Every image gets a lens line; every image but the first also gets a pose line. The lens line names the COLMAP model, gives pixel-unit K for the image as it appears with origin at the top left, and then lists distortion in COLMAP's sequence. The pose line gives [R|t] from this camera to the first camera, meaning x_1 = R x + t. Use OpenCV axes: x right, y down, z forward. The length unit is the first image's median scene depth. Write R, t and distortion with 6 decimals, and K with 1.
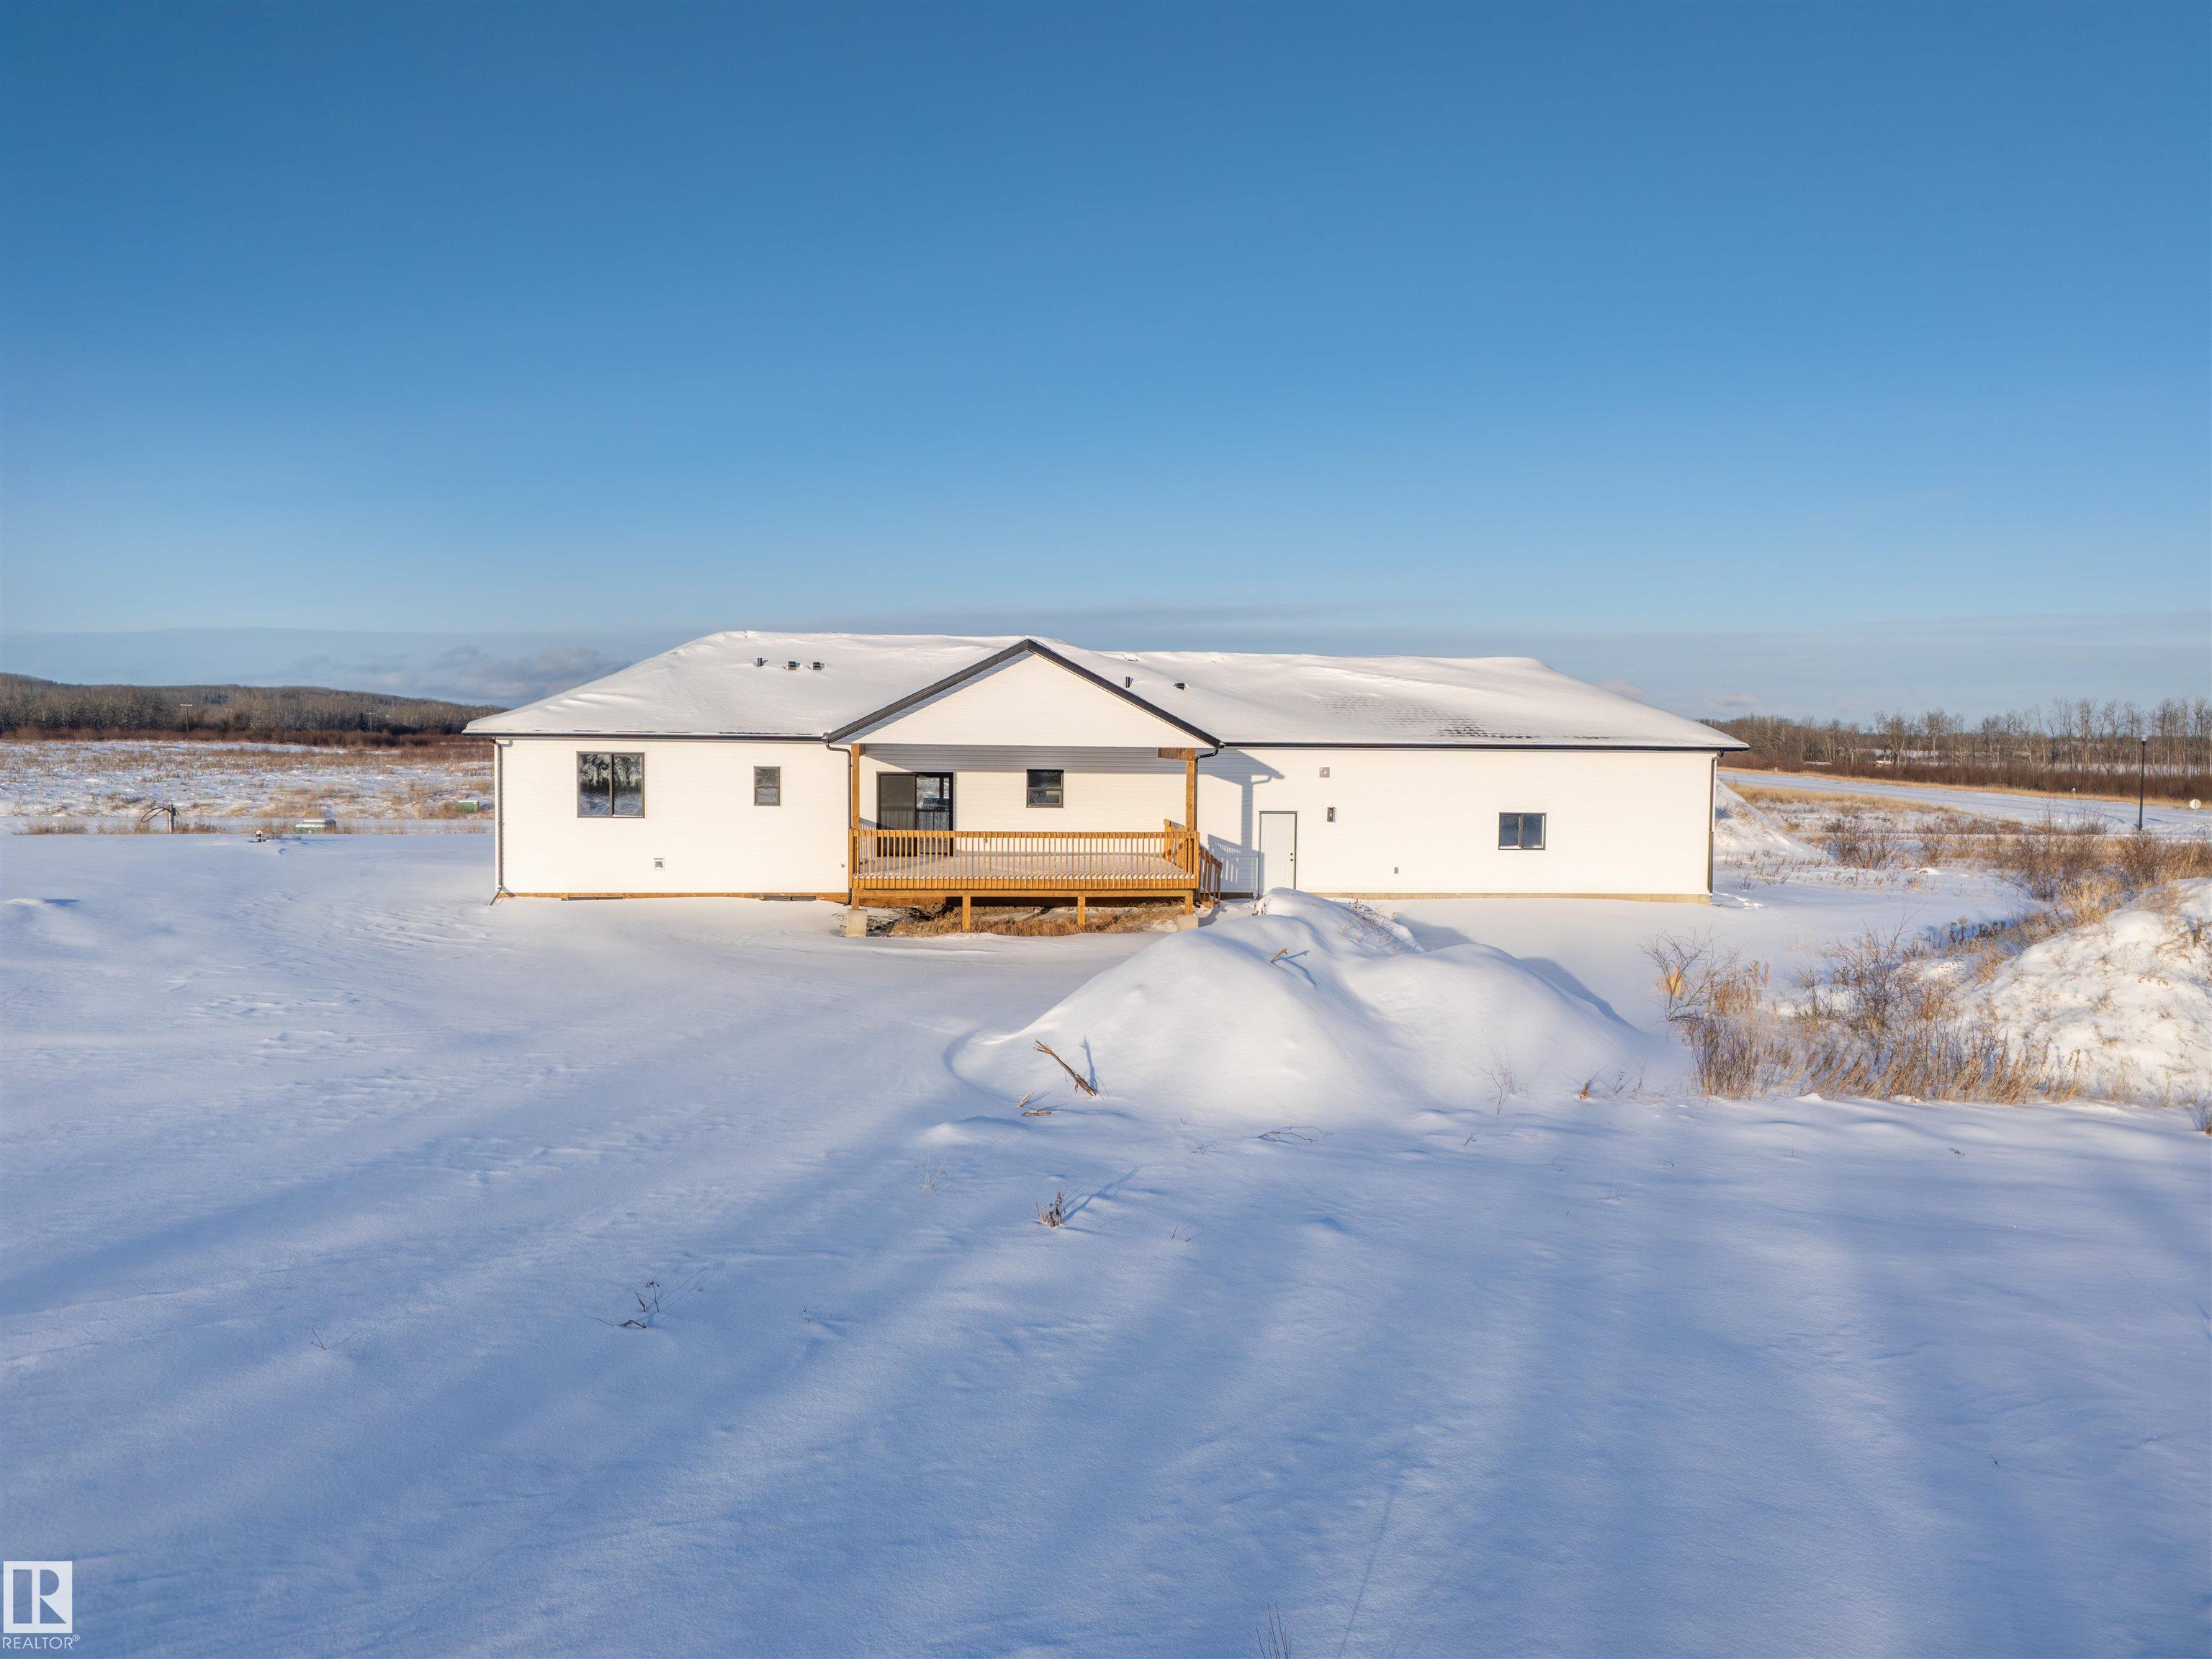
lens RADIAL K [[1603.0, 0, 1106.0], [0, 1603.0, 829.5], [0, 0, 1]] dist [0.066717, -0.044467]
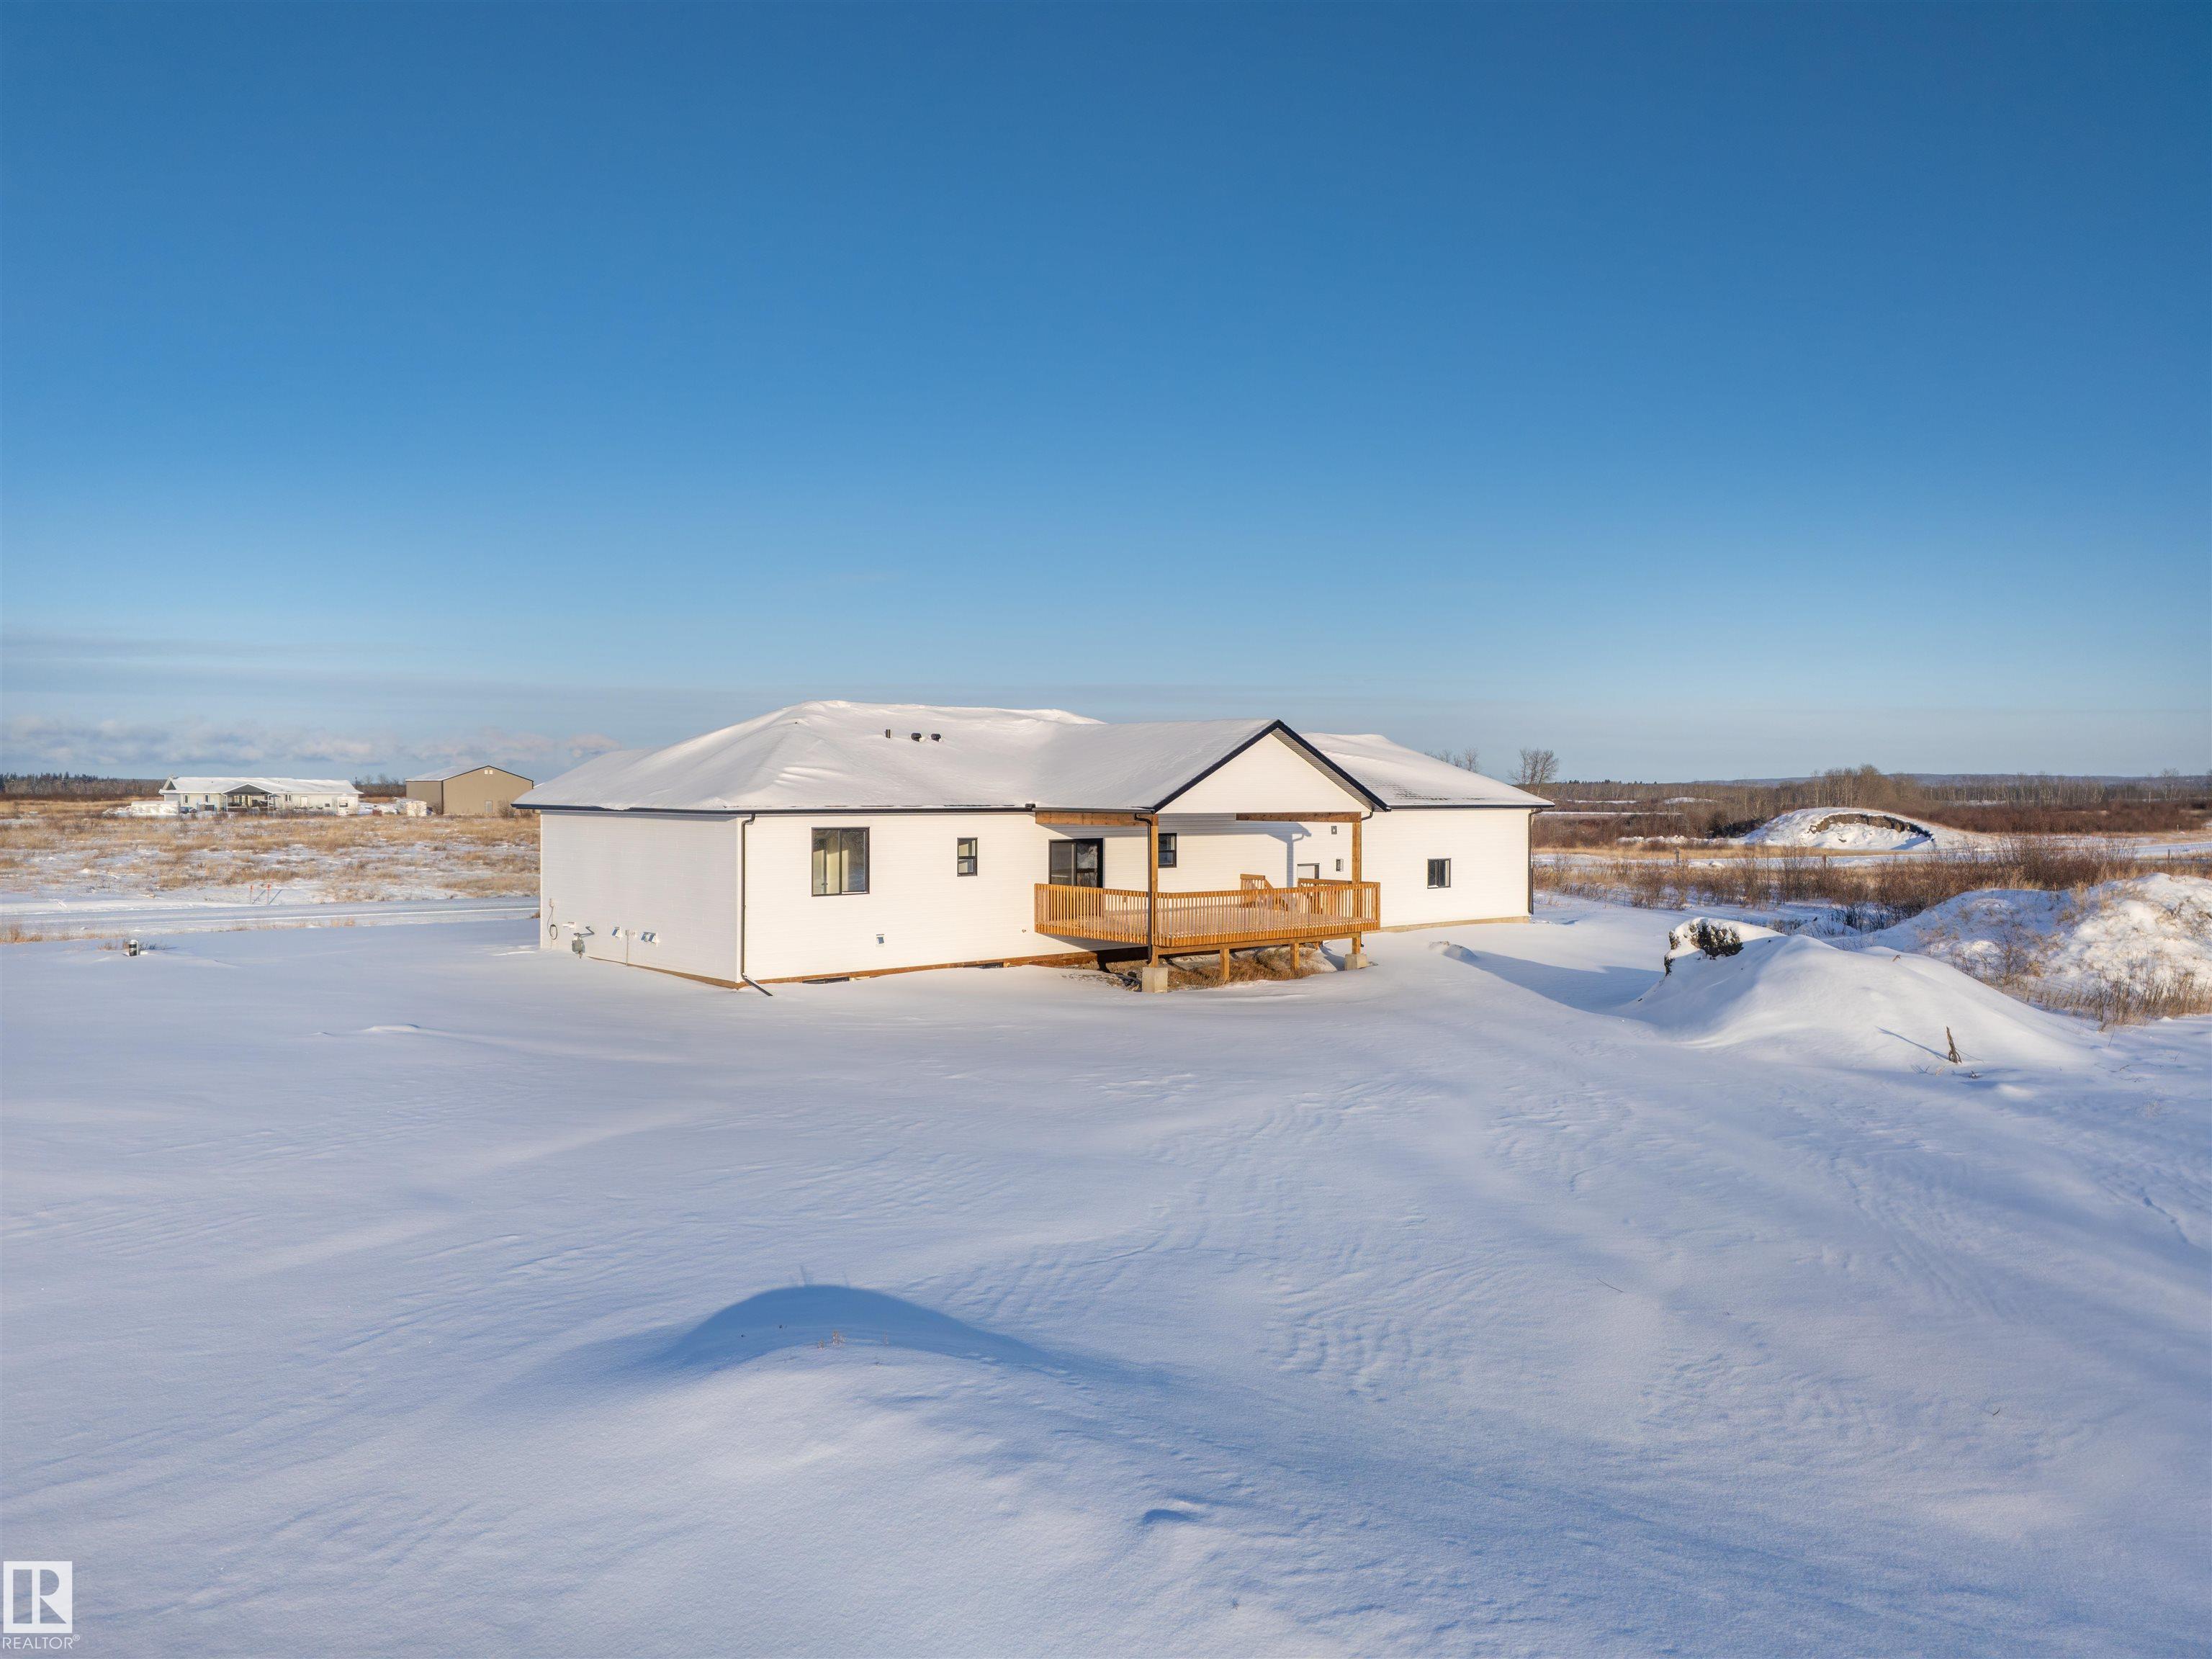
lens RADIAL K [[1603.0, 0, 1106.0], [0, 1603.0, 829.5], [0, 0, 1]] dist [0.066717, -0.044467]
pose [[0.821694, -0.023800, 0.569432, -0.704050], [0.042379, 0.998913, -0.019402, -0.020676], [-0.568351, 0.040074, 0.821810, 0.116919]]
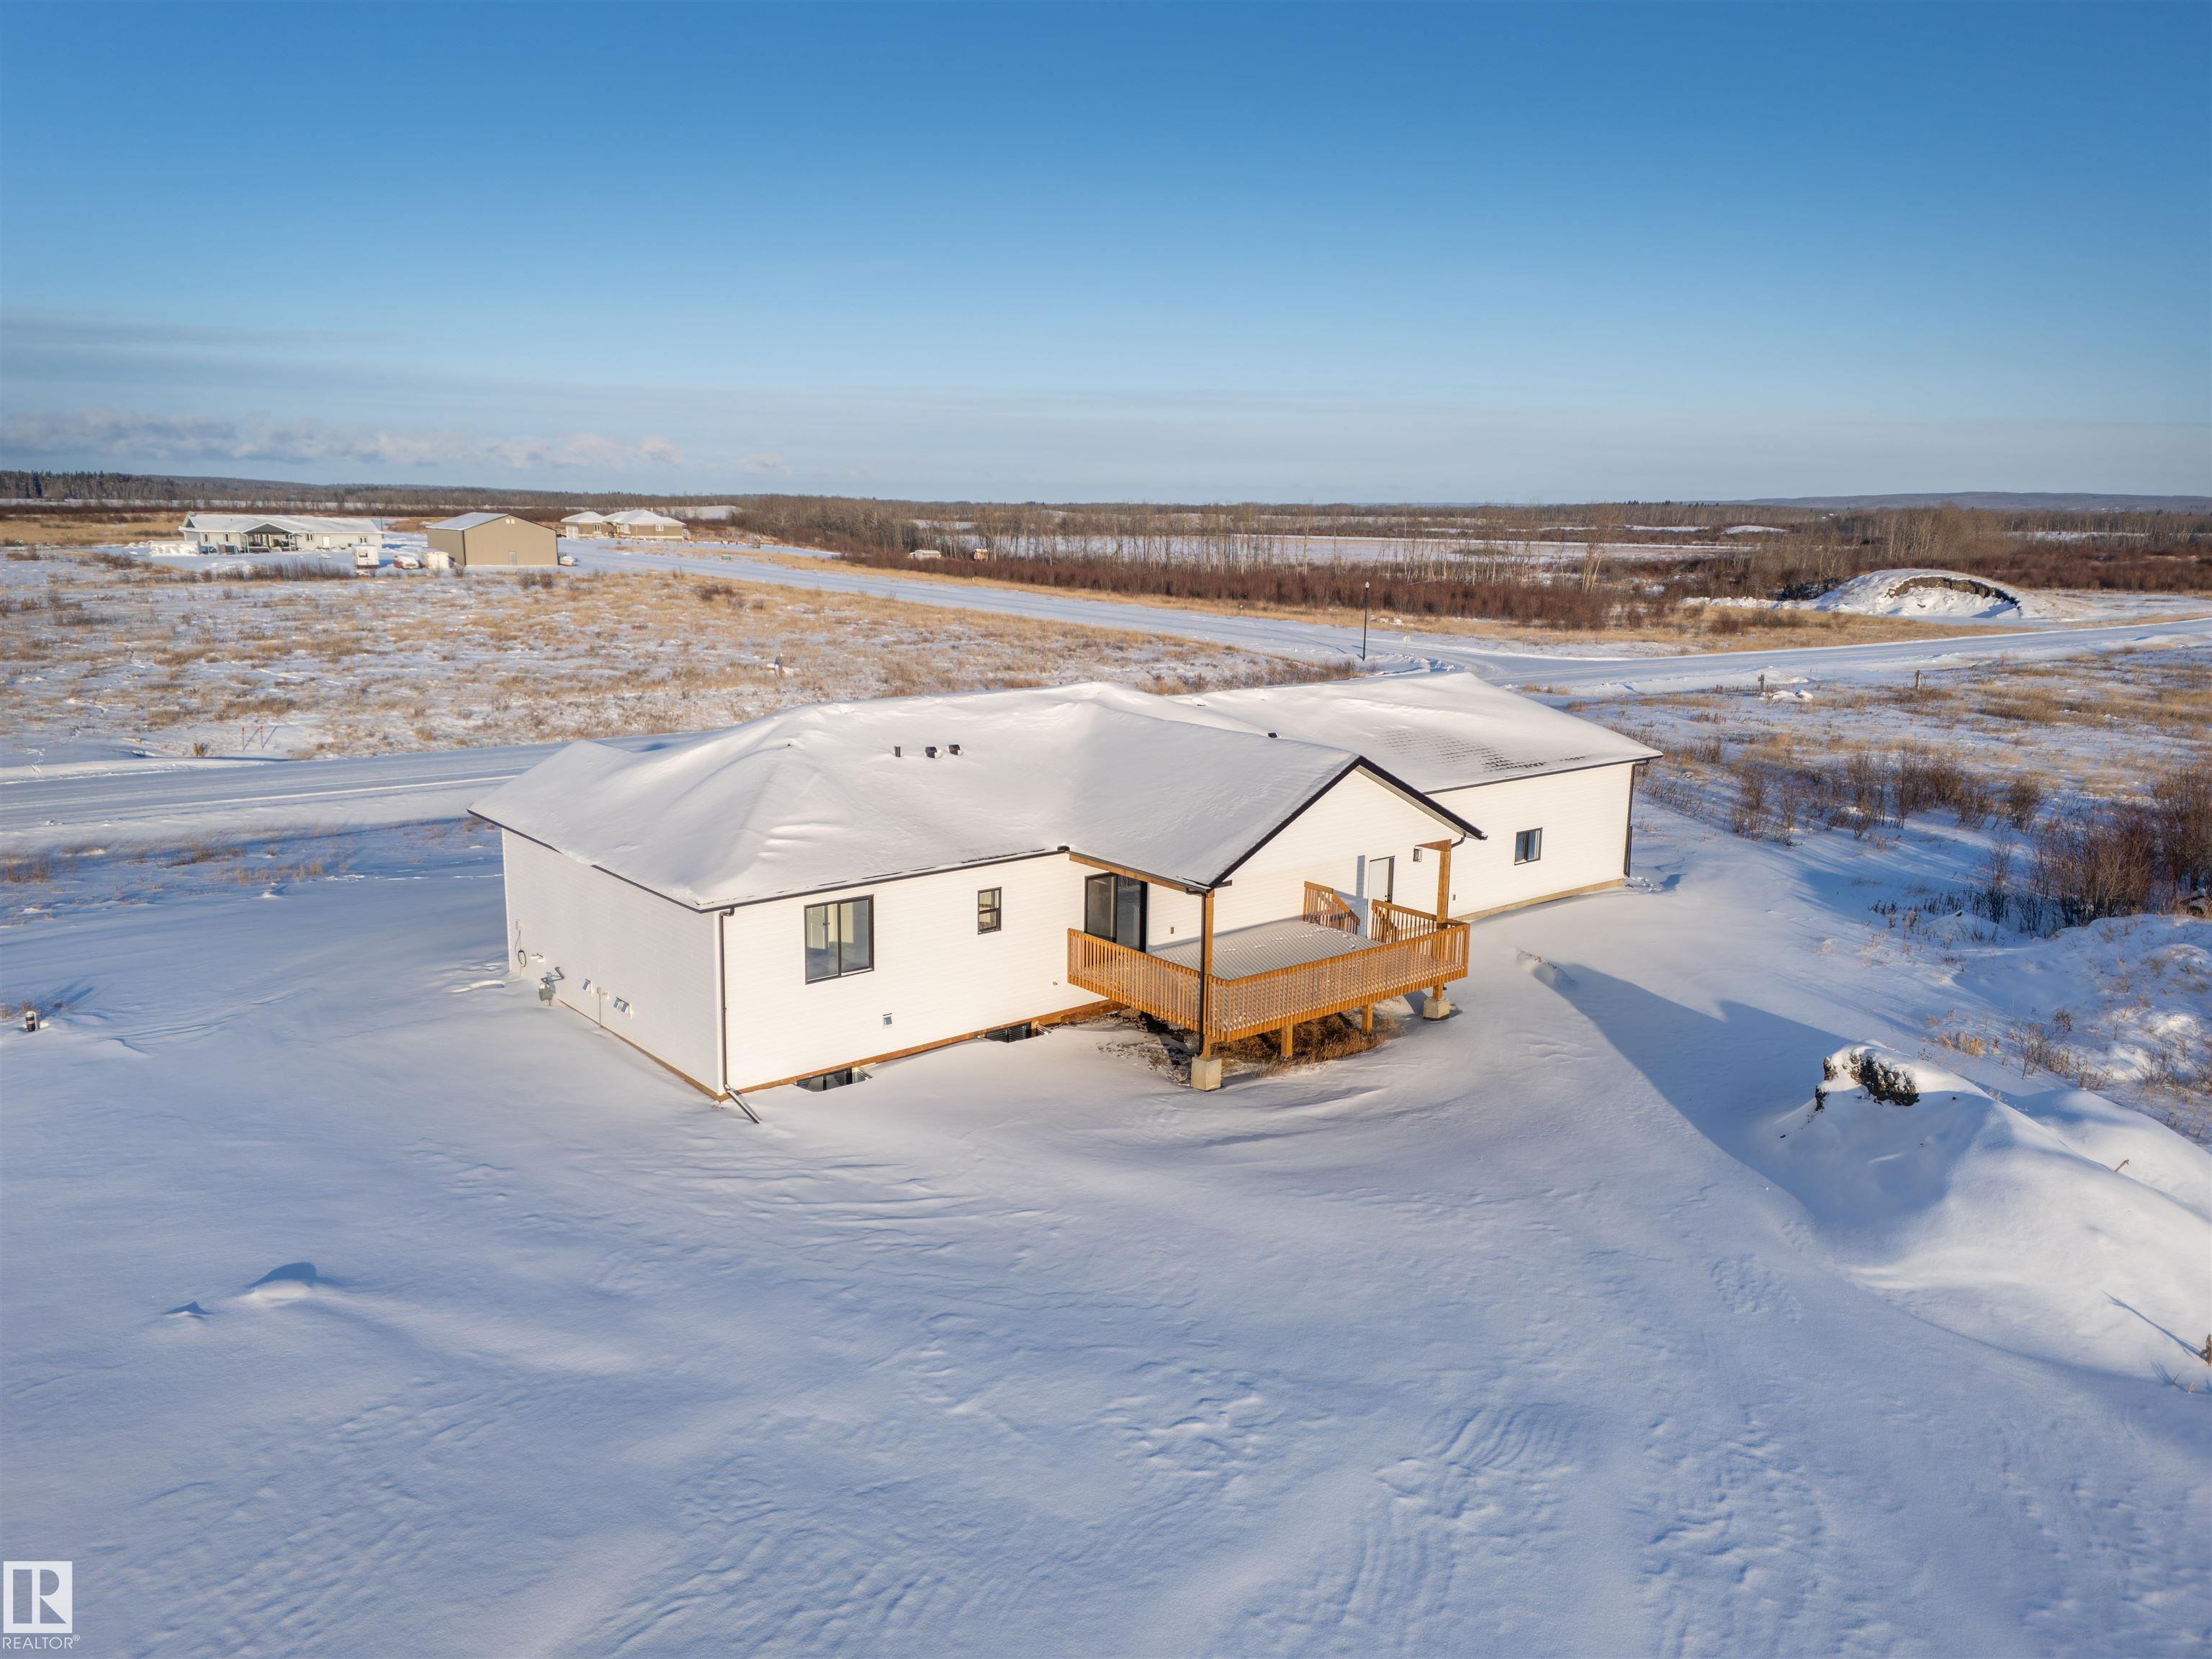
lens RADIAL K [[1603.0, 0, 1106.0], [0, 1603.0, 829.5], [0, 0, 1]] dist [0.066717, -0.044467]
pose [[0.836347, -0.108943, 0.537267, -0.609764], [0.029265, 0.987530, 0.154689, -0.200242], [-0.547419, -0.113651, 0.829105, 0.249061]]
